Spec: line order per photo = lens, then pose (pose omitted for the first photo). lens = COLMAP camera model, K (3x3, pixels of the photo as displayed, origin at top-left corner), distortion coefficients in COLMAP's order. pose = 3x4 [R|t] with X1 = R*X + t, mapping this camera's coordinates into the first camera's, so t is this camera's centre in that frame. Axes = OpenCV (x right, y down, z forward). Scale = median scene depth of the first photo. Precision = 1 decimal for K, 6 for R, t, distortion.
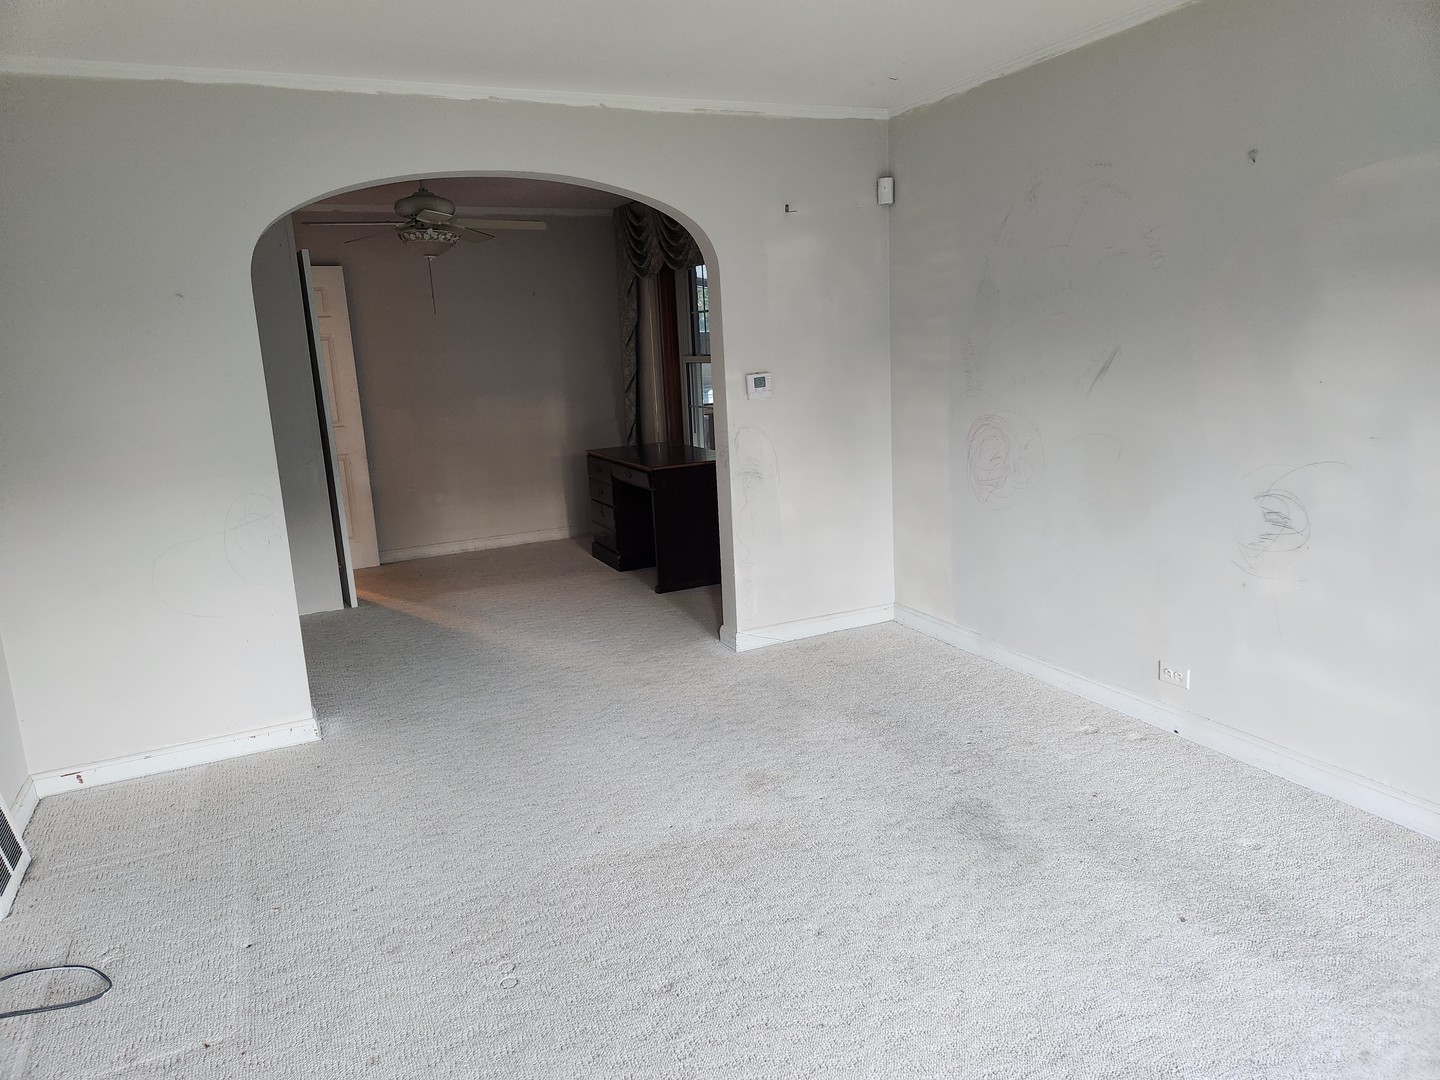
lens RADIAL K [[951.5, 0, 728.6], [0, 951.5, 535.8], [0, 0, 1]] dist [0.035488, 0.000119]
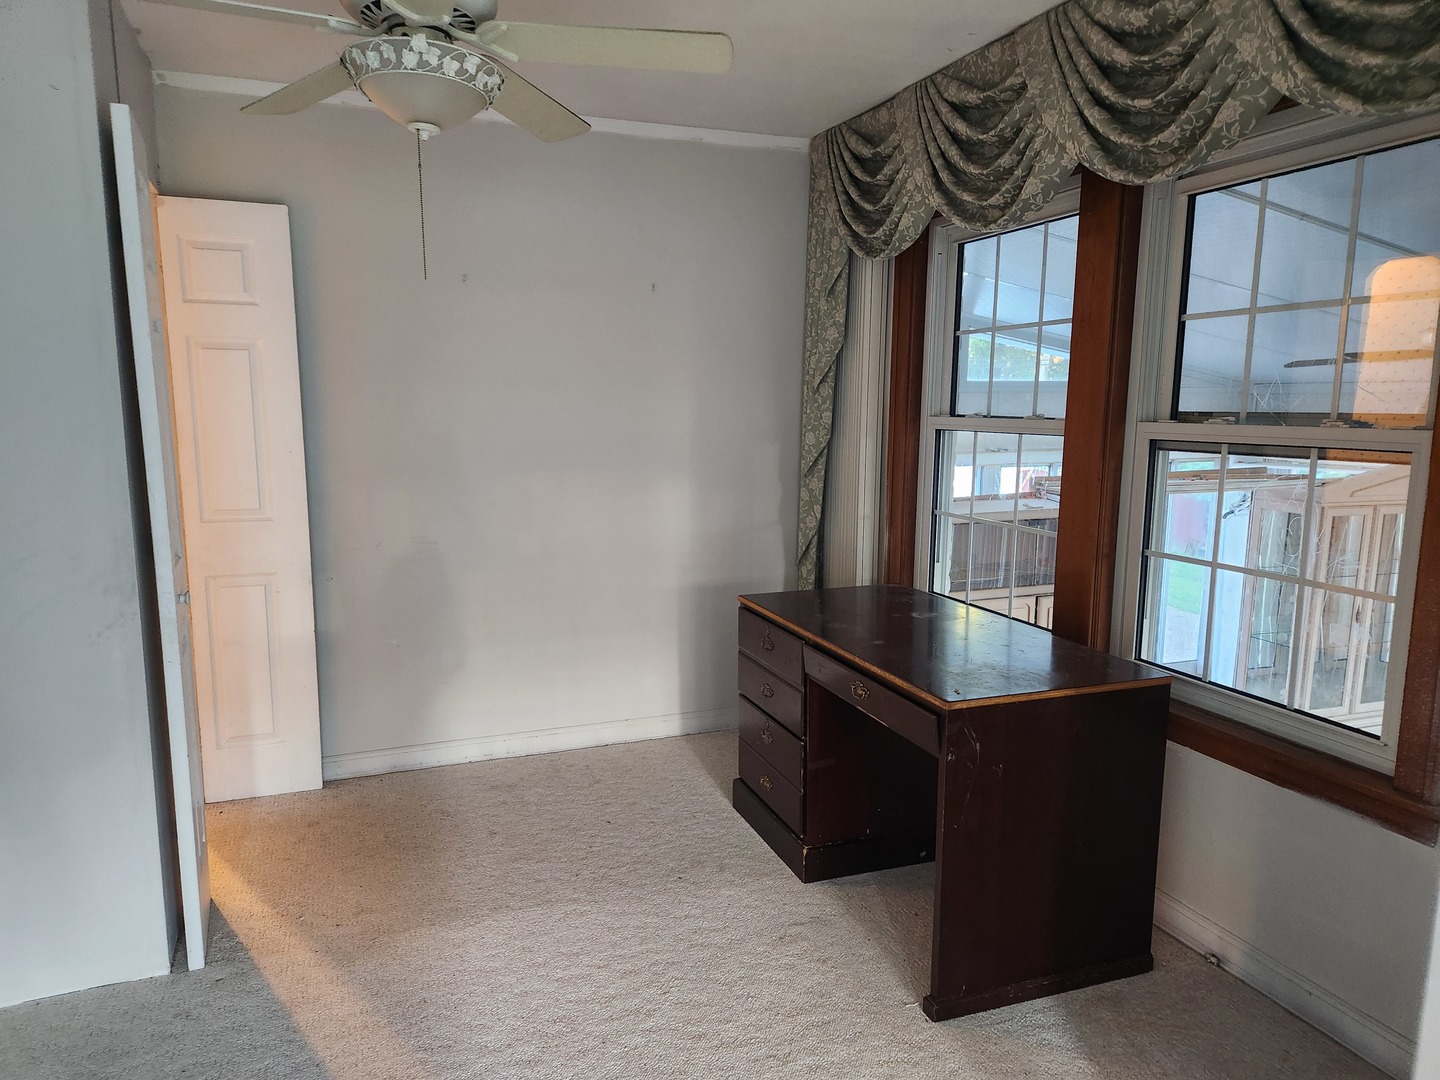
lens RADIAL K [[951.5, 0, 712.9], [0, 951.5, 545.6], [0, 0, 1]] dist [0.035488, 0.000119]
pose [[0.994108, 0.065194, -0.086596, -0.115481], [-0.069267, 0.996587, -0.044900, -0.087872], [0.083373, 0.050634, 0.995231, 0.481032]]
